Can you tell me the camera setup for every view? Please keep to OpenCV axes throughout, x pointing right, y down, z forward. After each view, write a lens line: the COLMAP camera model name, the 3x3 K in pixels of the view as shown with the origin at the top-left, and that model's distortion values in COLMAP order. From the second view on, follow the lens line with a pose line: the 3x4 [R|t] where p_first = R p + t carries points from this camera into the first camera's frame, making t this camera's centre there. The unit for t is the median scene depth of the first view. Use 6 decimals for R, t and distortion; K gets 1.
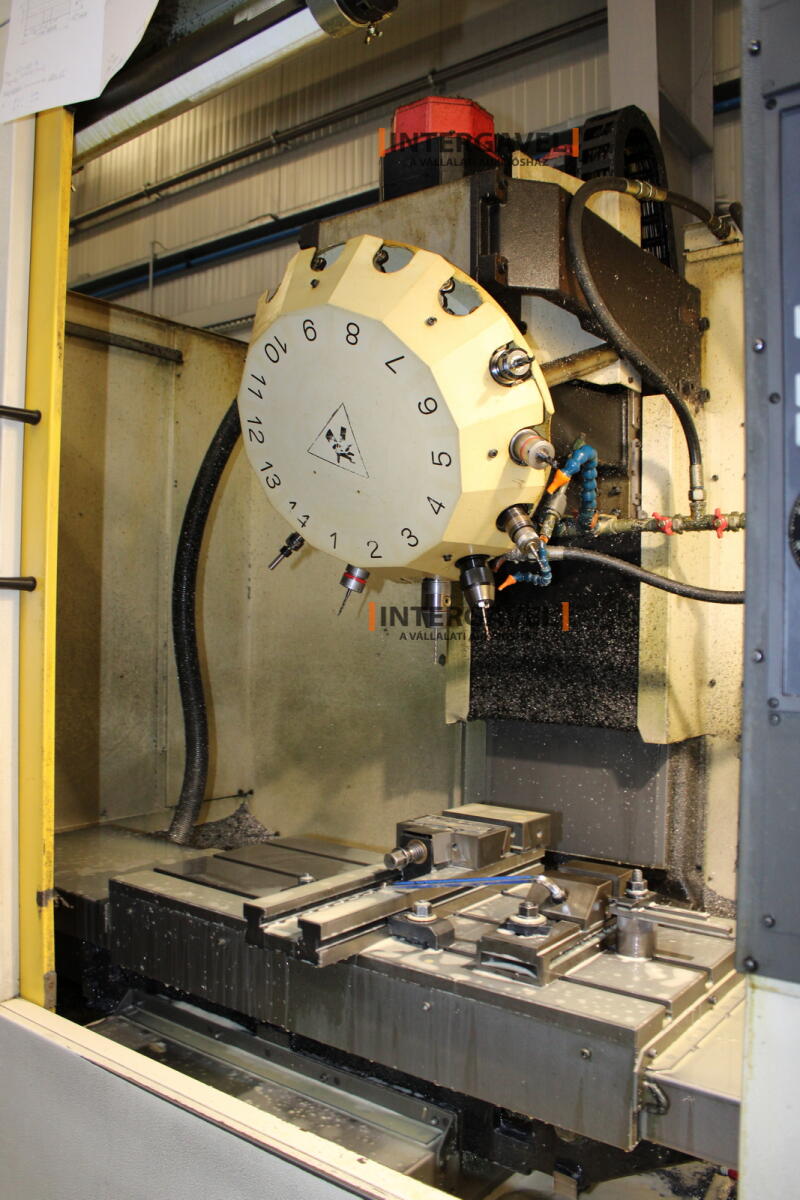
lens RADIAL K [[987.7, 0, 403.8], [0, 987.7, 620.9], [0, 0, 1]] dist [-0.171257, 0.162459]
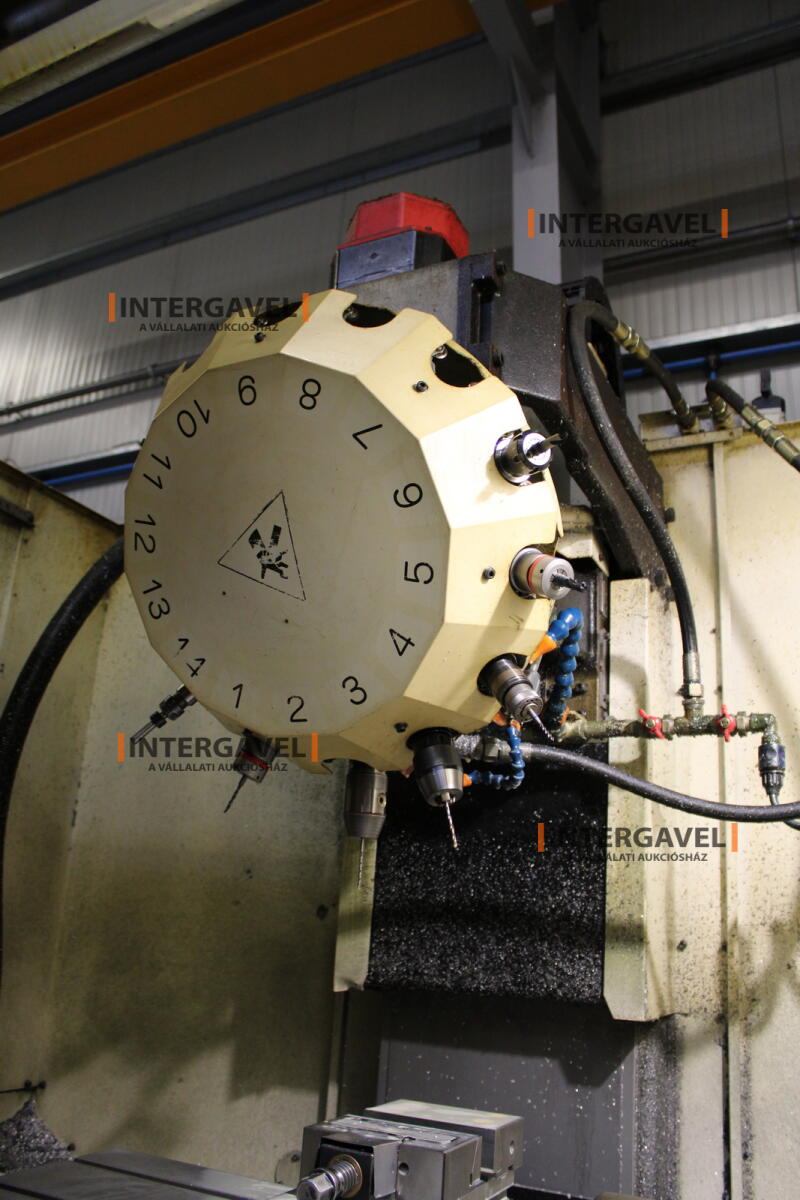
lens RADIAL K [[987.7, 0, 403.8], [0, 987.7, 620.9], [0, 0, 1]] dist [-0.171257, 0.162459]
pose [[0.980404, 0.101366, 0.168917, -0.065808], [-0.047046, 0.953122, -0.298907, 0.060451], [-0.191298, 0.285103, 0.939213, 0.252897]]
